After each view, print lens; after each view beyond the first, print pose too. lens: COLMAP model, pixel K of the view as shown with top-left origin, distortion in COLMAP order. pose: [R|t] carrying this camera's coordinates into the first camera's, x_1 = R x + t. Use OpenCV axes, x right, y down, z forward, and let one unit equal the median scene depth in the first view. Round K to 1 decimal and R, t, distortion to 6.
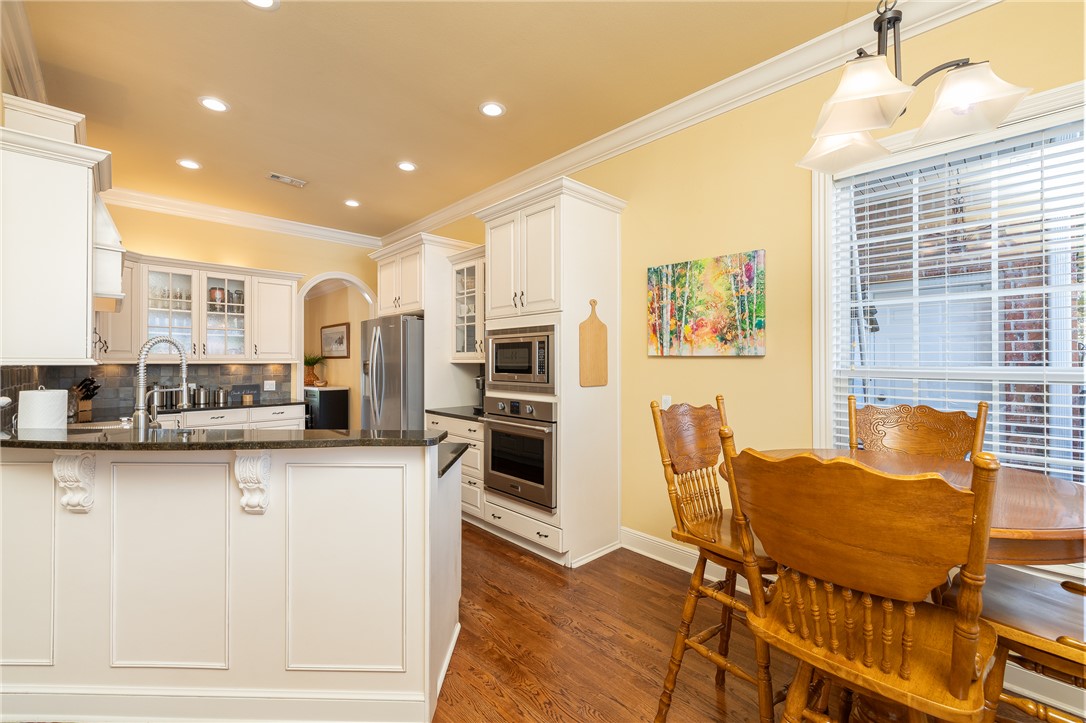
lens RADIAL K [[463.3, 0, 540.9], [0, 463.3, 360.3], [0, 0, 1]] dist [-0.003153, -0.000377]
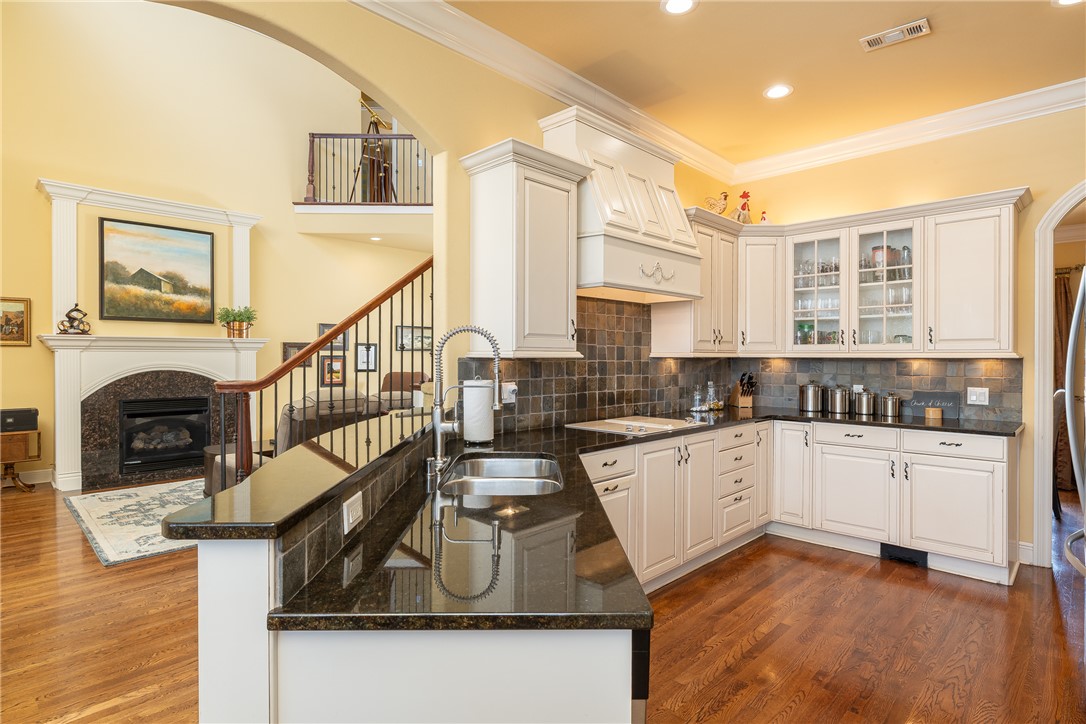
lens RADIAL K [[560.2, 0, 540.6], [0, 560.2, 359.1], [0, 0, 1]] dist [0.000382, -0.001831]
pose [[0.026435, 0.004289, -0.999641, 0.111332], [-0.002134, 0.999989, 0.004234, 0.006527], [0.999648, 0.002022, 0.026444, 0.456617]]
